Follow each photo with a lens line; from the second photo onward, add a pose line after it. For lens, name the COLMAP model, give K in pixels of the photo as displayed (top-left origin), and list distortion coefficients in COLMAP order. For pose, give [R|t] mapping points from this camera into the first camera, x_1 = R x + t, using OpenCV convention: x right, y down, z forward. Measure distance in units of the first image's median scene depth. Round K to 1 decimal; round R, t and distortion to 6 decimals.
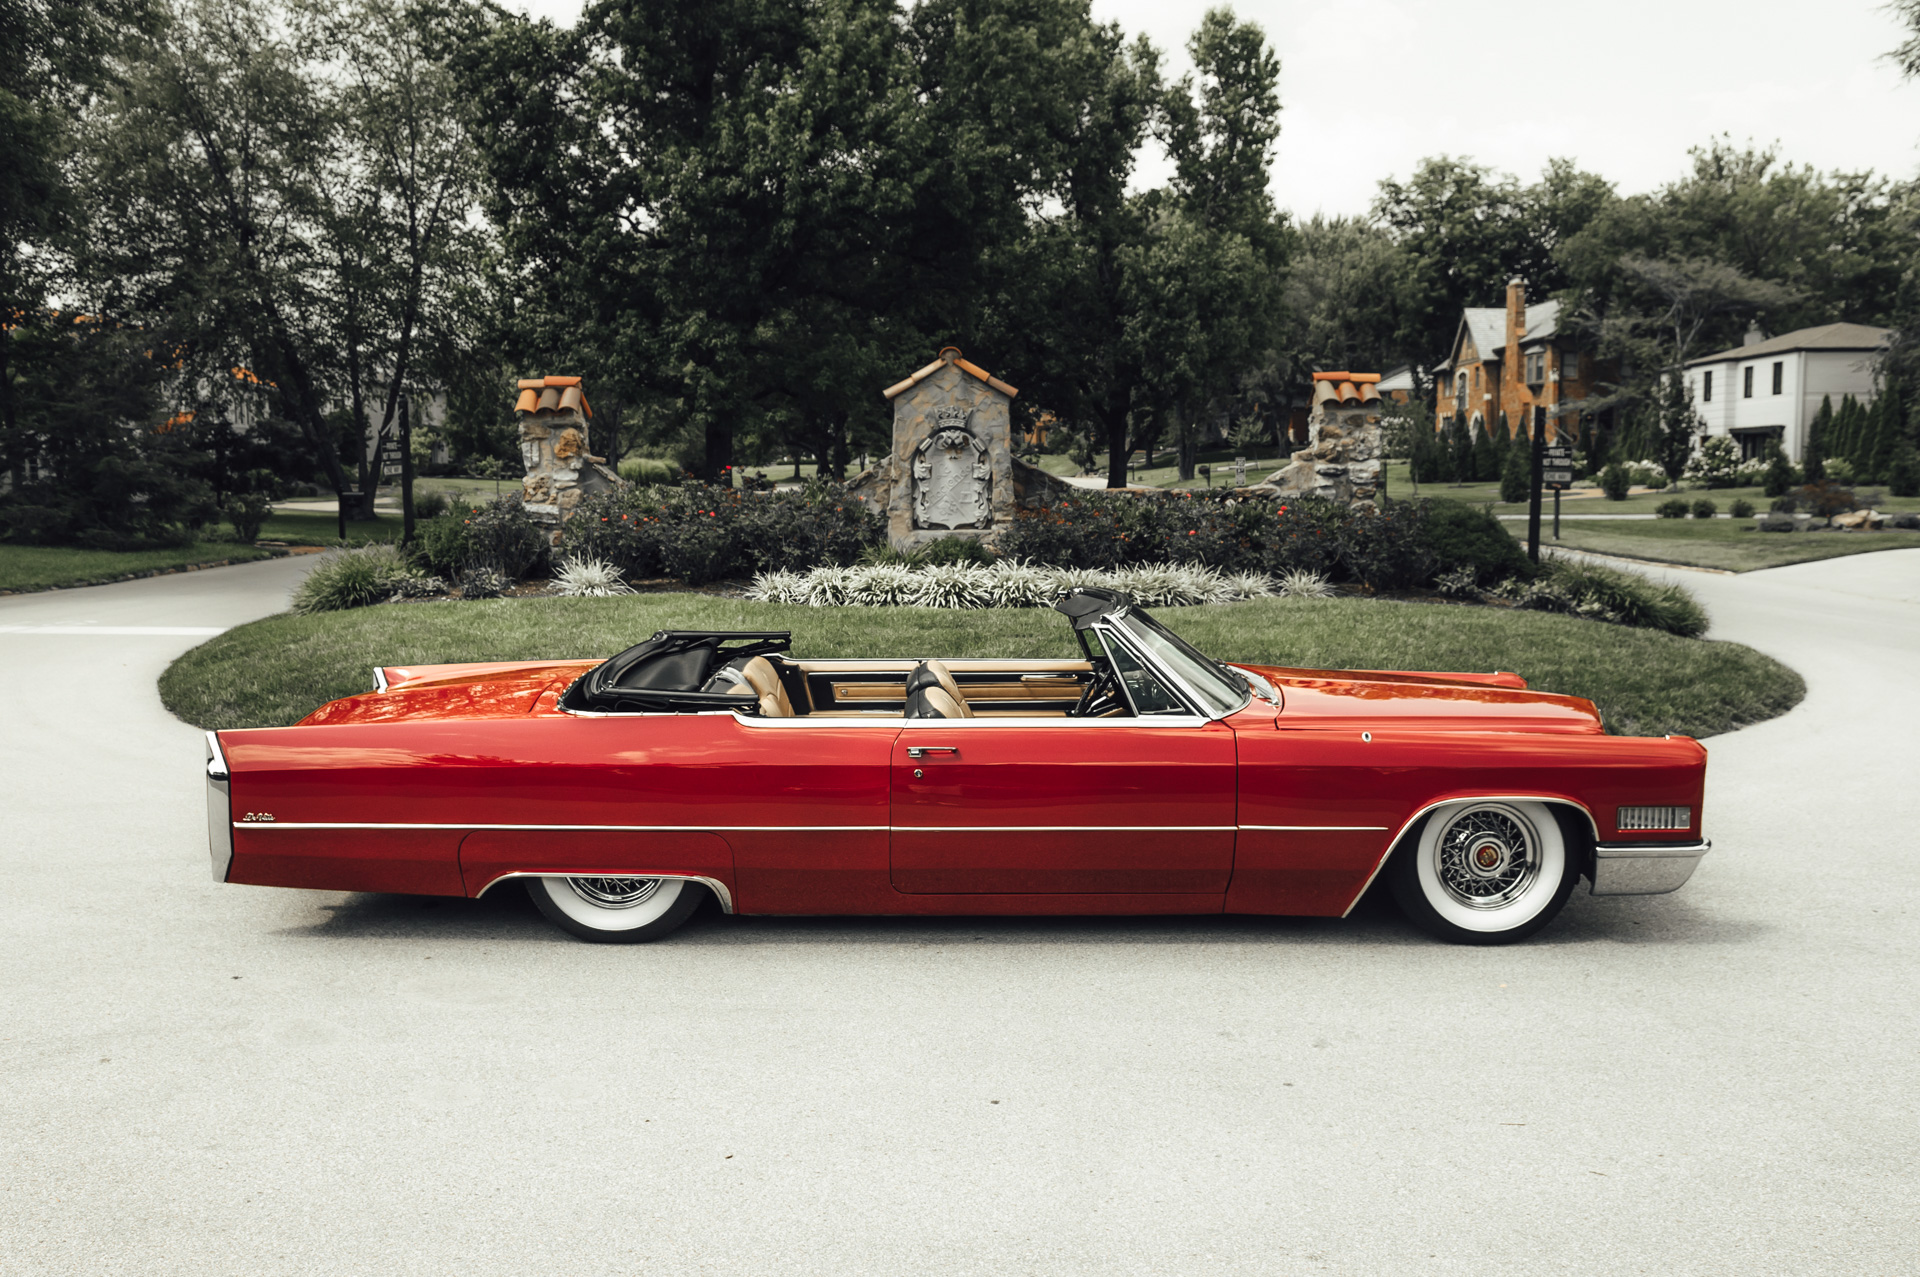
lens RADIAL K [[1526.3, 0, 960.0], [0, 1526.3, 638.5], [0, 0, 1]] dist [-0.098659, 0.087045]
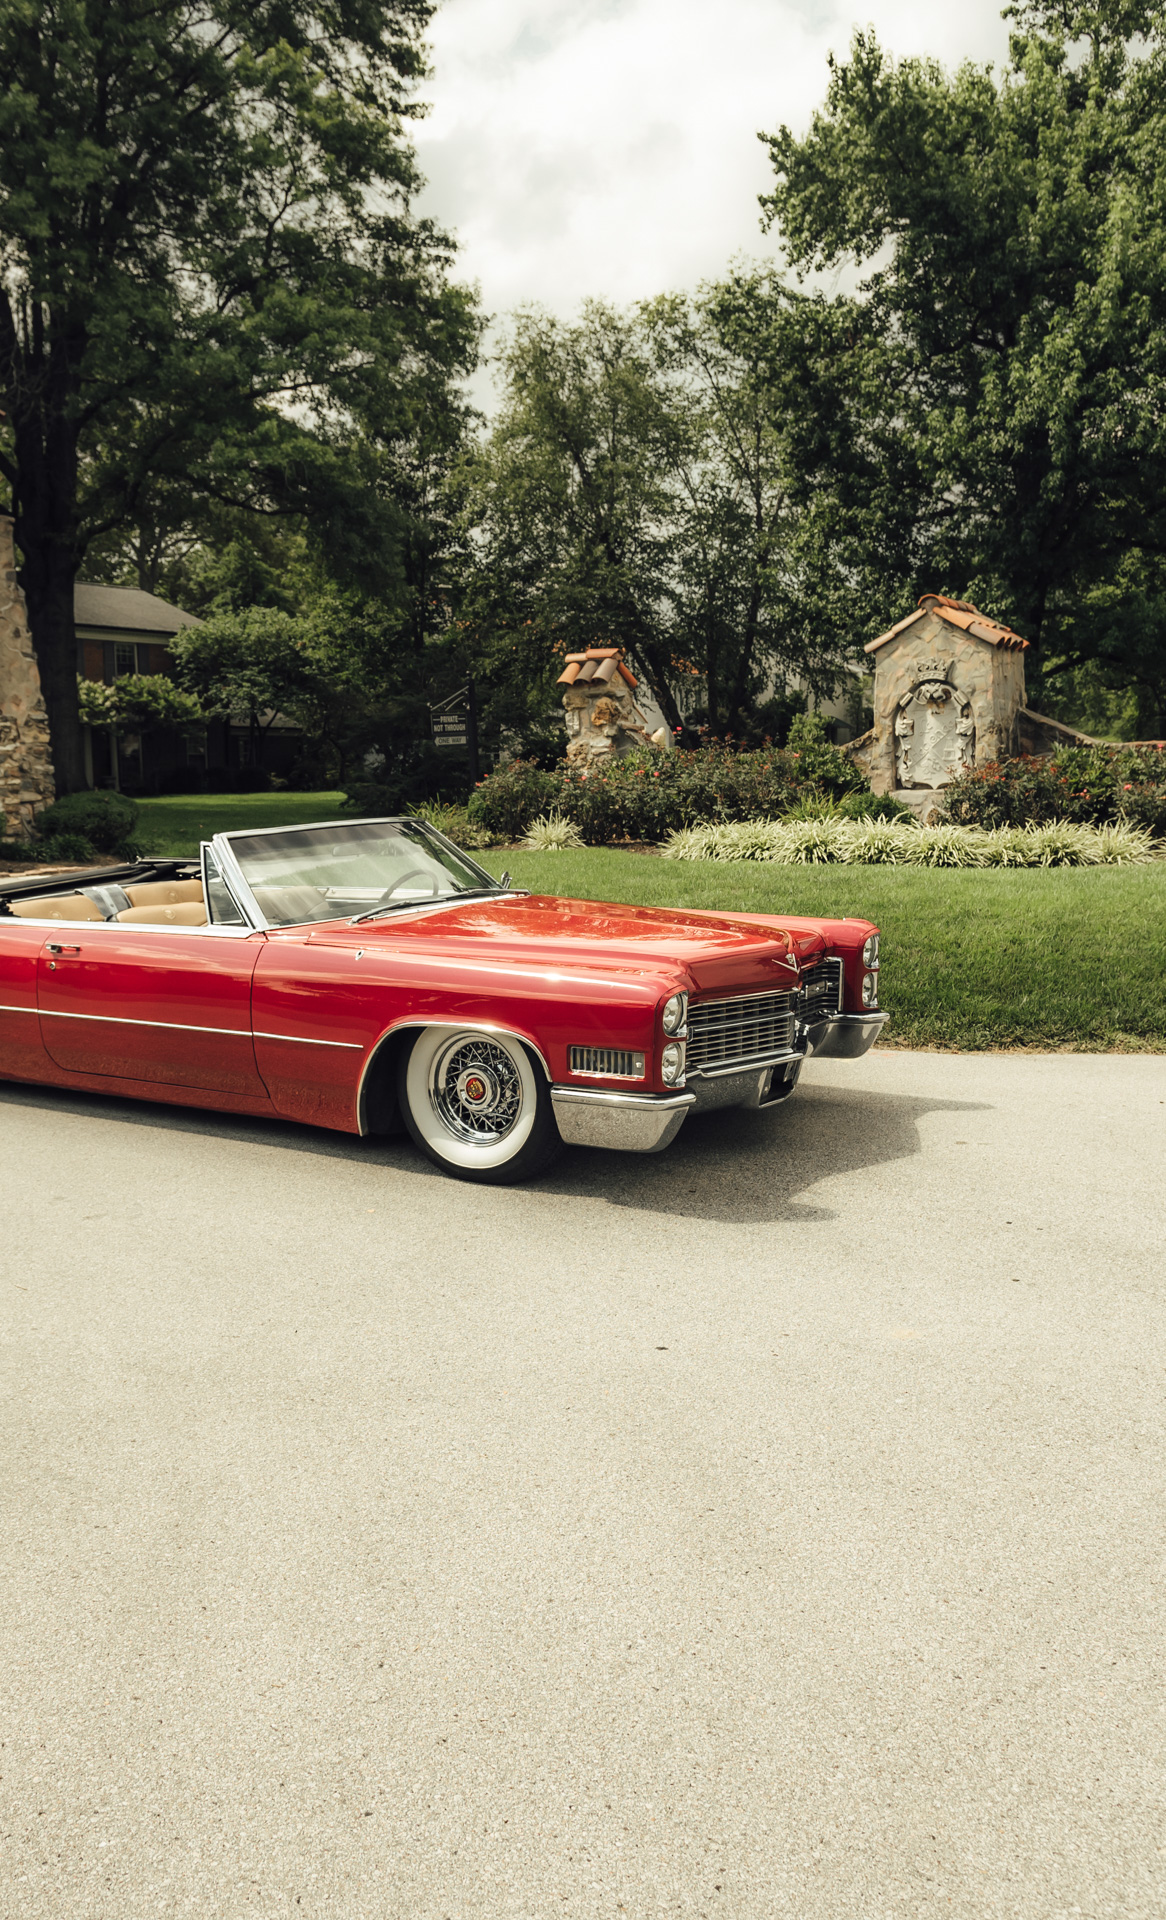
lens RADIAL K [[1542.0, 0, 552.5], [0, 1542.0, 966.1], [0, 0, 1]] dist [-0.087445, 0.072033]
pose [[0.832652, 0.050600, -0.551479, 0.159371], [-0.035514, 0.998646, 0.038009, 0.005008], [0.552656, -0.012063, 0.833322, 0.038088]]
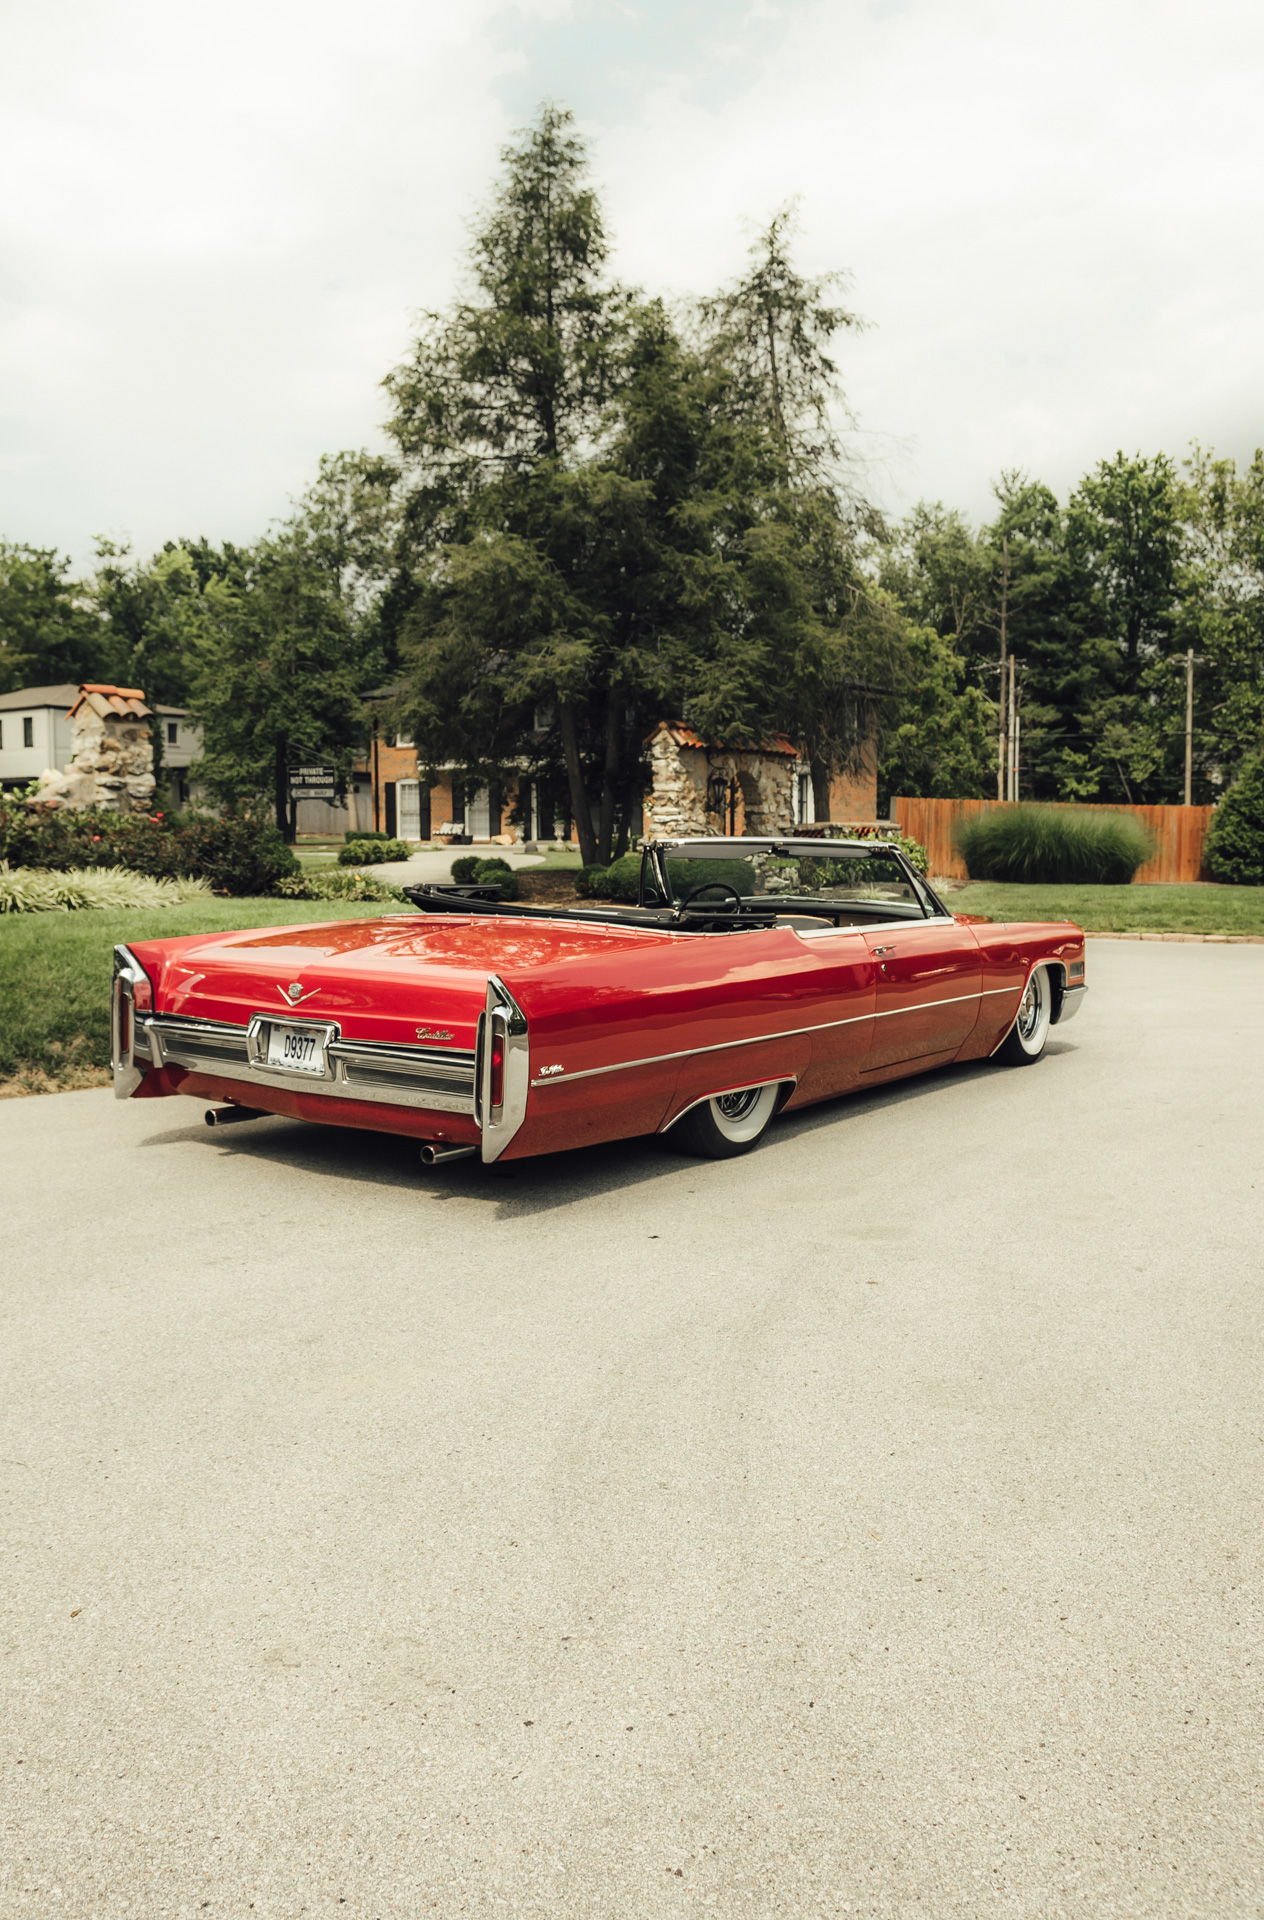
lens RADIAL K [[1523.7, 0, 612.3], [0, 1523.7, 938.2], [0, 0, 1]] dist [-0.005323, 0.000341]
pose [[0.580474, -0.047775, 0.812876, -0.192324], [0.080796, 0.996730, 0.000884, 0.008055], [-0.810260, 0.065165, 0.582436, 0.079301]]
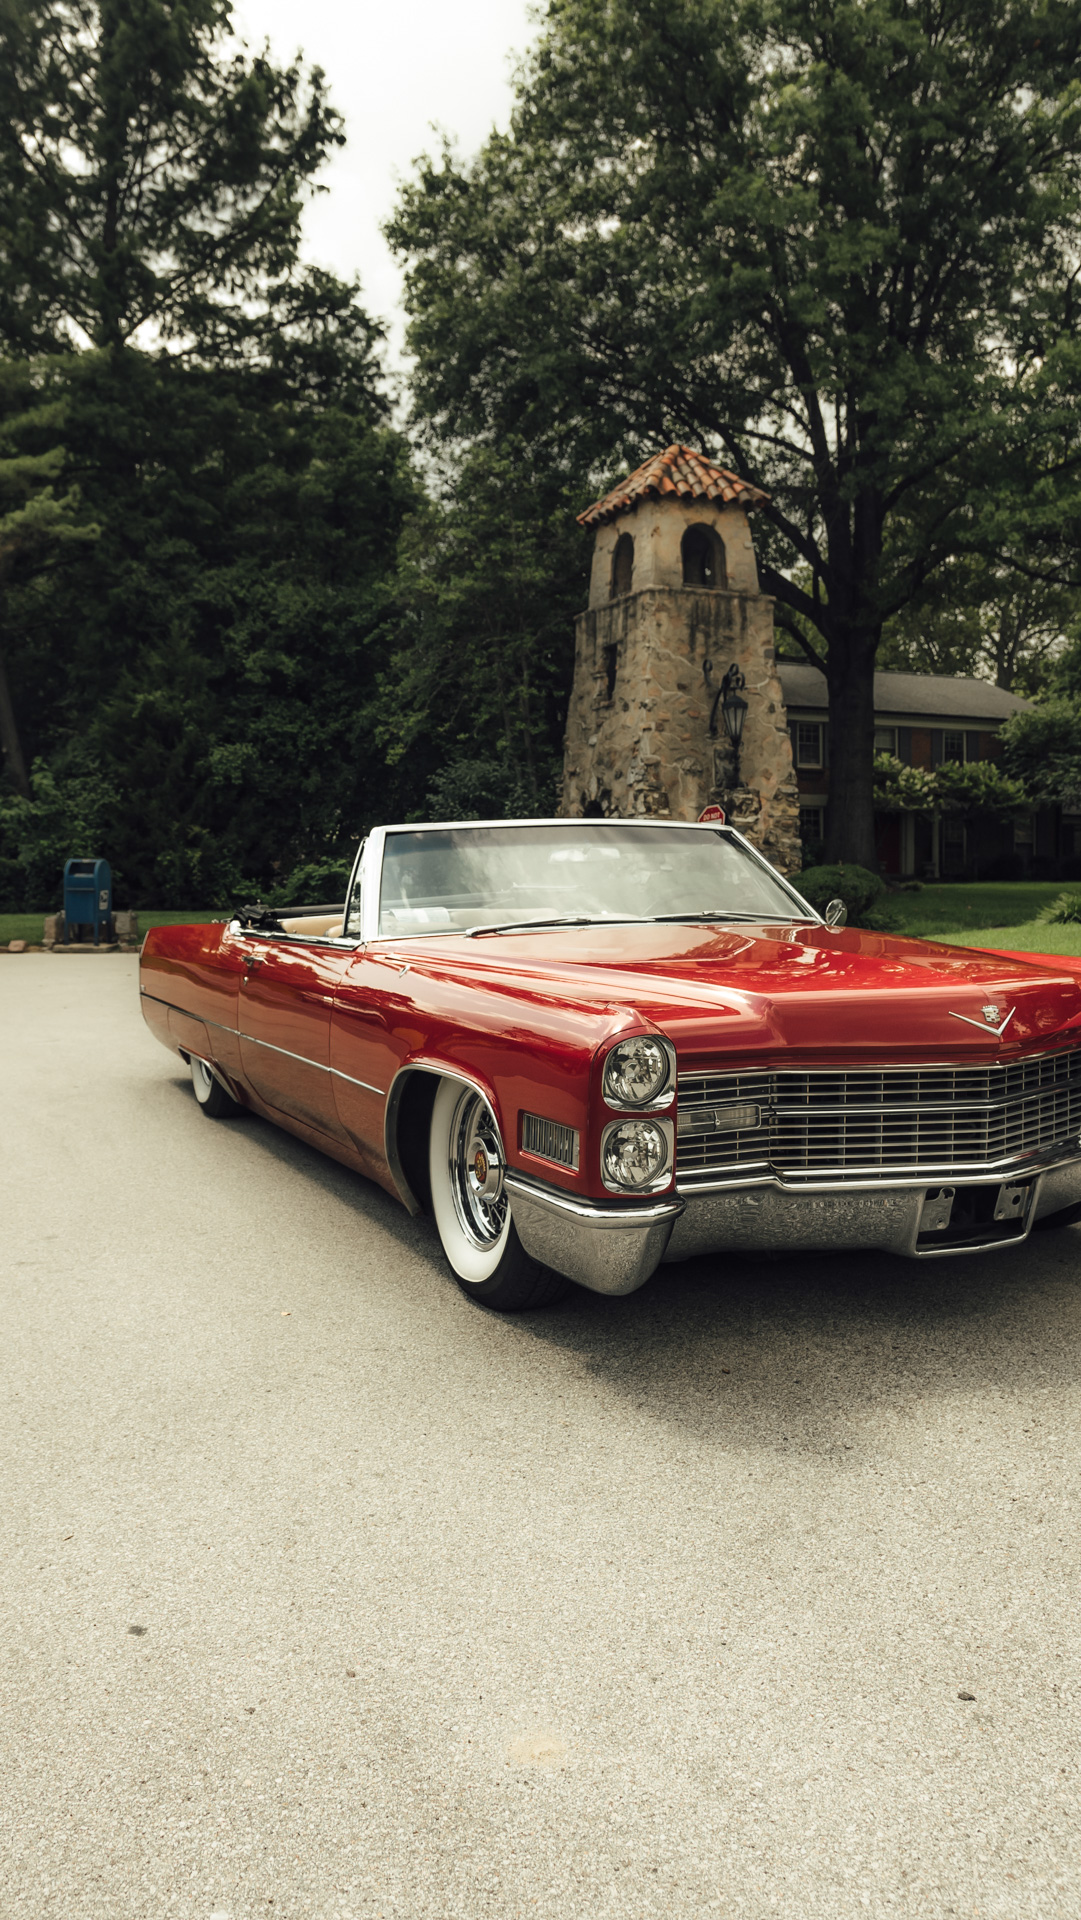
lens RADIAL K [[1508.2, 0, 551.8], [0, 1508.2, 959.5], [0, 0, 1]] dist [-0.089154, 0.076494]
pose [[0.398410, 0.041289, -0.916277, 0.166605], [-0.086590, 0.996218, 0.007241, 0.008124], [0.913111, 0.076455, 0.400479, 0.131077]]
